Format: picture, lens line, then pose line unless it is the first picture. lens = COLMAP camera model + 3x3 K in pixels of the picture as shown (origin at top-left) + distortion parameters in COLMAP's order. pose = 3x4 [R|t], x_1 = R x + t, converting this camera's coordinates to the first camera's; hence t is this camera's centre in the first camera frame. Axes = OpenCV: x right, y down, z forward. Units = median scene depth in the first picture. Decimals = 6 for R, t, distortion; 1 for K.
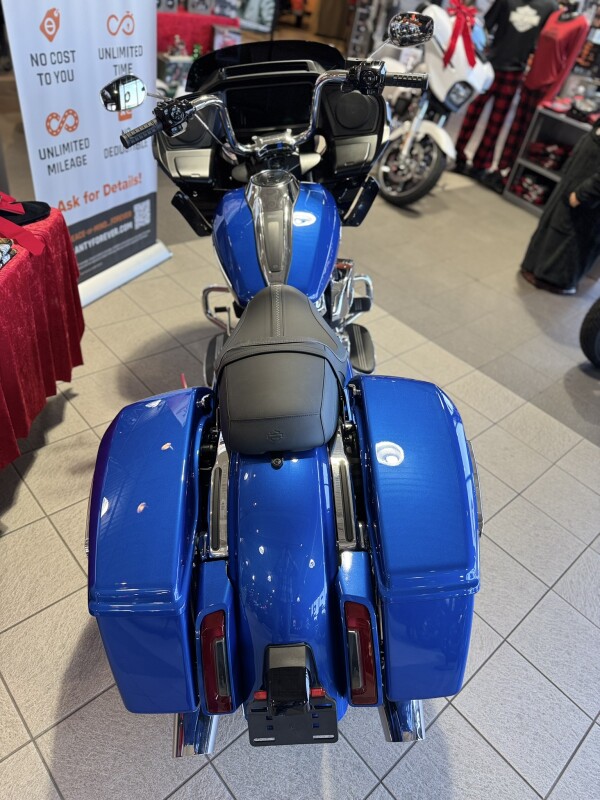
lens RADIAL K [[562.0, 0, 300.0], [0, 562.0, 400.0], [0, 0, 1]] dist [-0.003034, 0.000397]
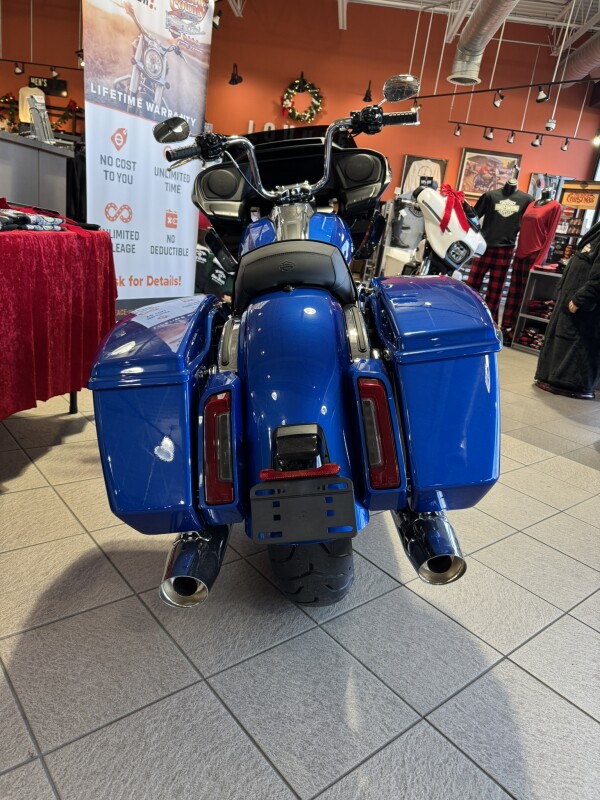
lens RADIAL K [[559.4, 0, 306.6], [0, 559.4, 399.6], [0, 0, 1]] dist [0.042766, -0.049684]
pose [[0.999215, -0.018534, -0.035002, 0.009993], [0.003335, 0.919981, -0.391948, 0.300725], [0.039466, 0.391524, 0.919321, 0.058876]]
